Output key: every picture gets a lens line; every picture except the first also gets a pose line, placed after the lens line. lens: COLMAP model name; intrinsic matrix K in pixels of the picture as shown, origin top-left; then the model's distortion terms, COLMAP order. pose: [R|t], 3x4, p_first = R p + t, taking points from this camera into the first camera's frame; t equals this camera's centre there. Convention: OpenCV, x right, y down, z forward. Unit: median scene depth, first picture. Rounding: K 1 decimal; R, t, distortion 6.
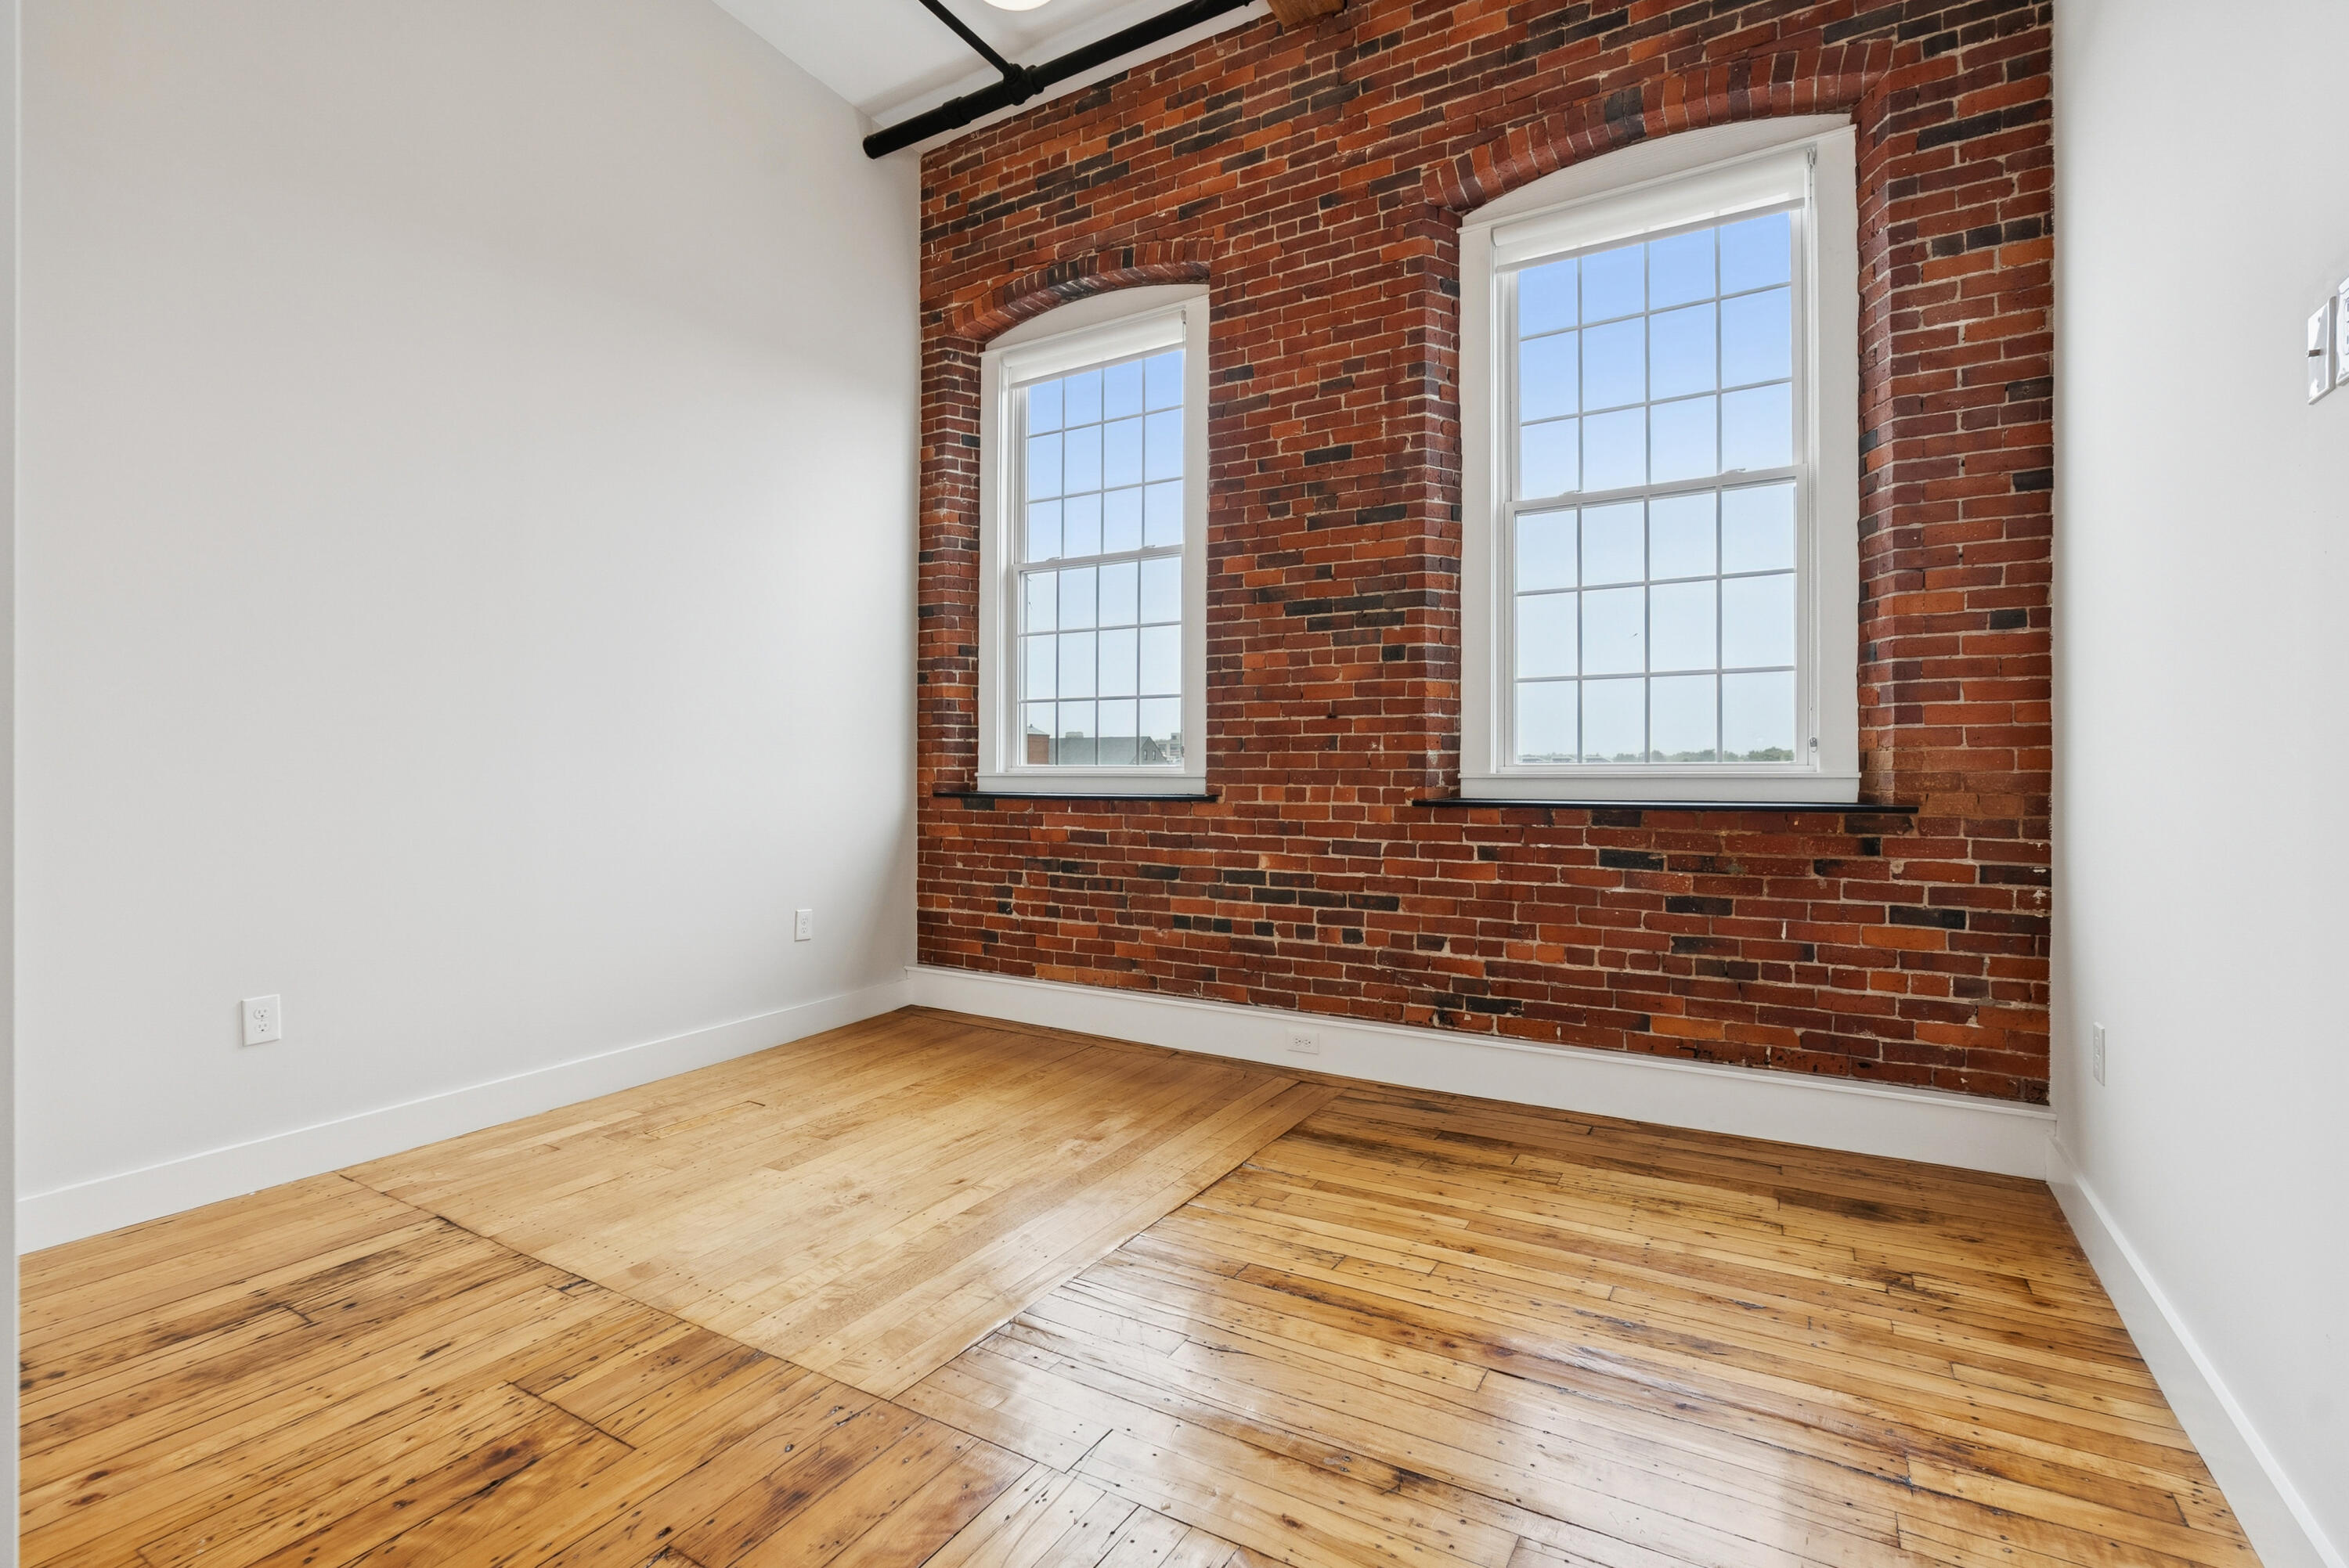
lens RADIAL K [[1133.3, 0, 1174.5], [0, 1133.3, 784.0], [0, 0, 1]] dist [-0.003912, -0.000250]
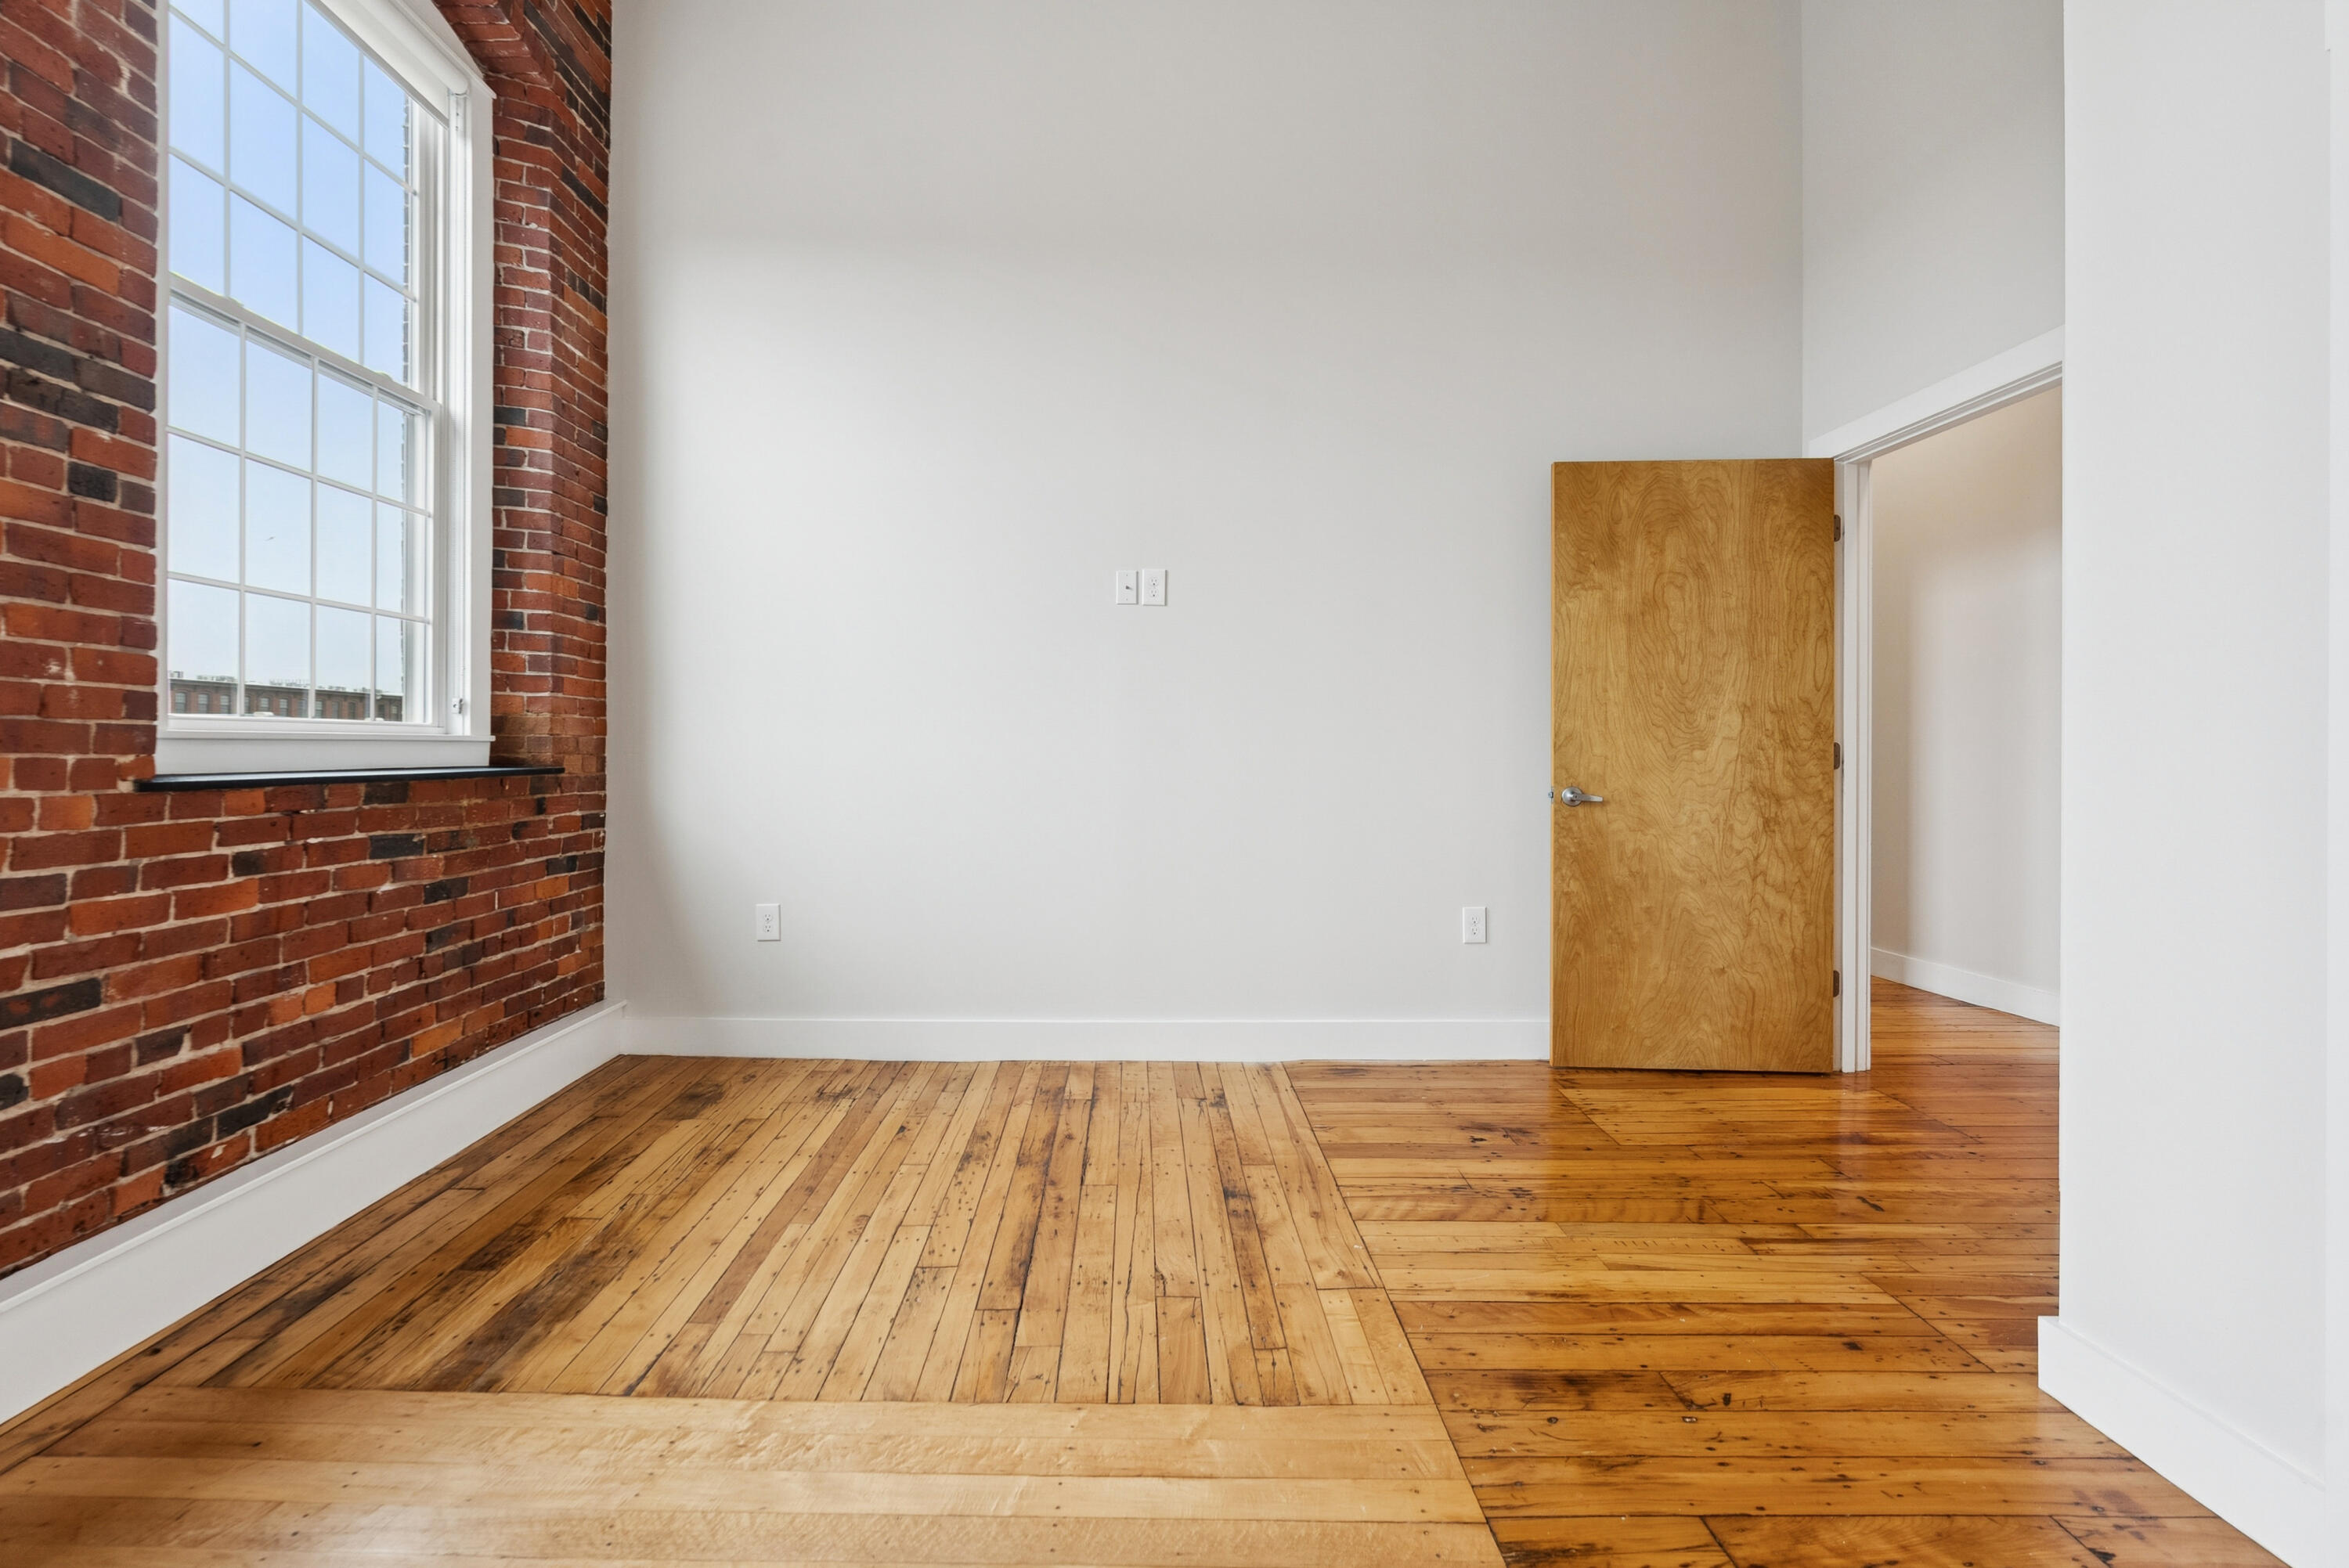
lens RADIAL K [[1085.0, 0, 1171.9], [0, 1085.0, 750.5], [0, 0, 1]] dist [-0.002714, -0.000807]
pose [[-0.552581, -0.004389, 0.833448, -0.485613], [-0.000184, 0.999987, 0.005144, -0.002129], [-0.833459, 0.002689, -0.552575, 0.925974]]
